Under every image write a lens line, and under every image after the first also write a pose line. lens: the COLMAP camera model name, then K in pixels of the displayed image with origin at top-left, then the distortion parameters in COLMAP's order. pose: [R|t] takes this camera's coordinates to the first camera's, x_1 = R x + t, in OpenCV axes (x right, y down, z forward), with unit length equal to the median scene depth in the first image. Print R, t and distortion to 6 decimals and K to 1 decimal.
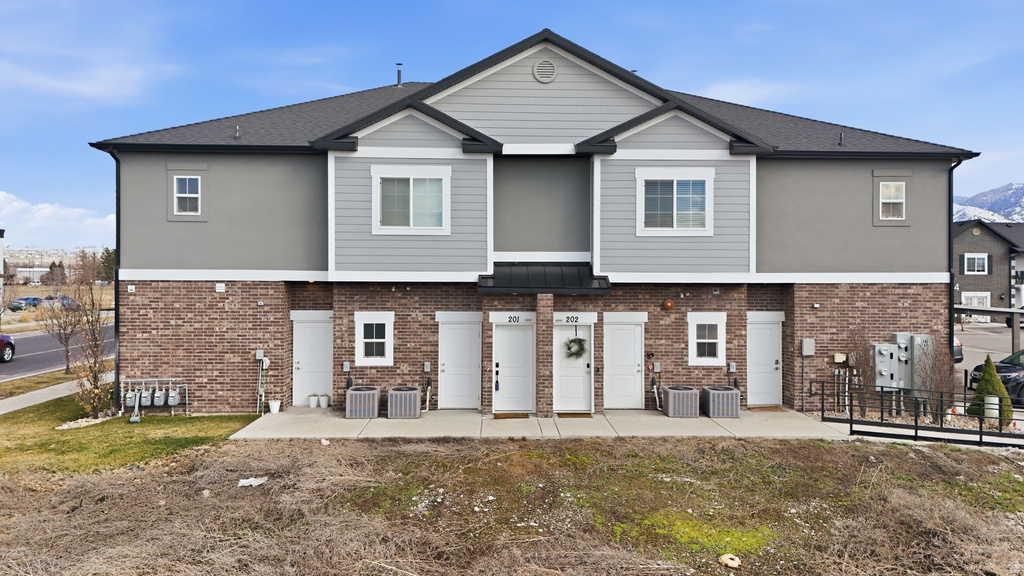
lens RADIAL K [[755.4, 0, 509.6], [0, 755.4, 280.4], [0, 0, 1]] dist [0.077372, -0.065309]
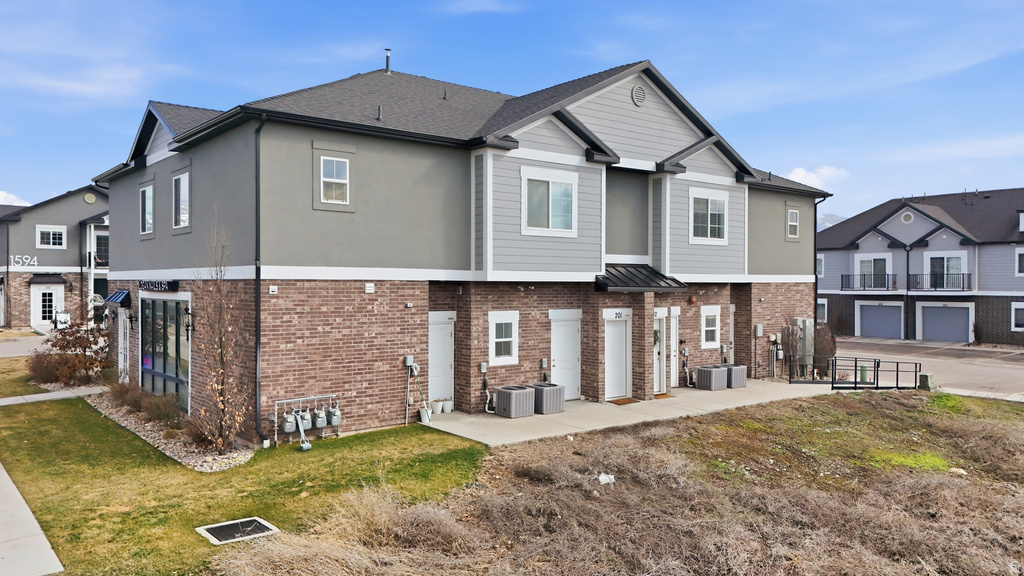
lens RADIAL K [[755.4, 0, 509.9], [0, 755.4, 281.5], [0, 0, 1]] dist [0.077372, -0.065309]
pose [[0.802360, 0.000355, 0.596841, -0.773591], [-0.005231, 0.999966, 0.006437, -0.004468], [-0.596818, -0.008286, 0.802334, 0.196489]]
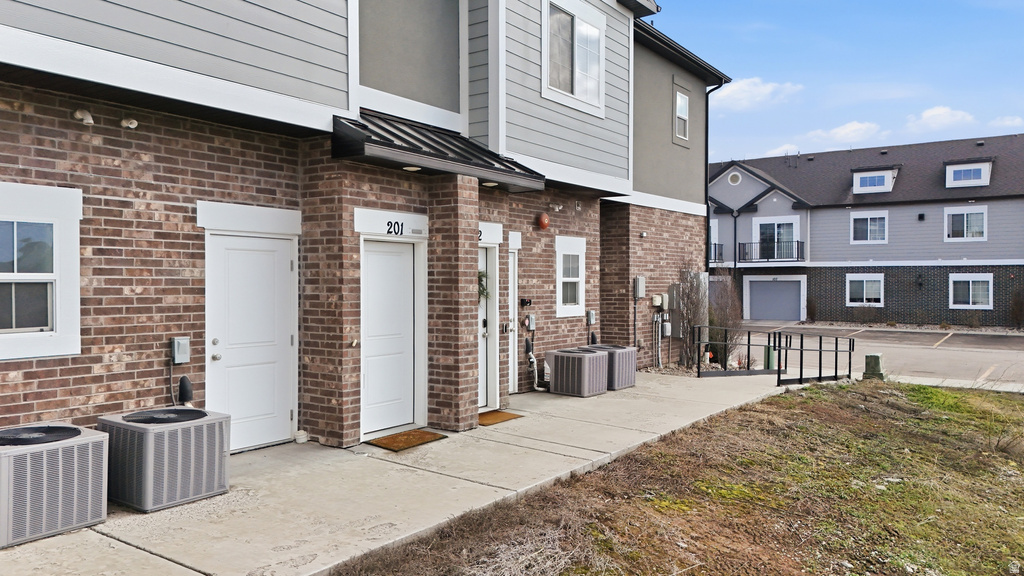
lens RADIAL K [[755.4, 0, 511.4], [0, 755.4, 285.0], [0, 0, 1]] dist [0.077372, -0.065309]
pose [[0.604986, -0.006754, 0.796208, -0.308293], [-0.004665, 0.999917, 0.012028, 0.078331], [-0.796223, -0.010991, 0.604904, 0.655471]]
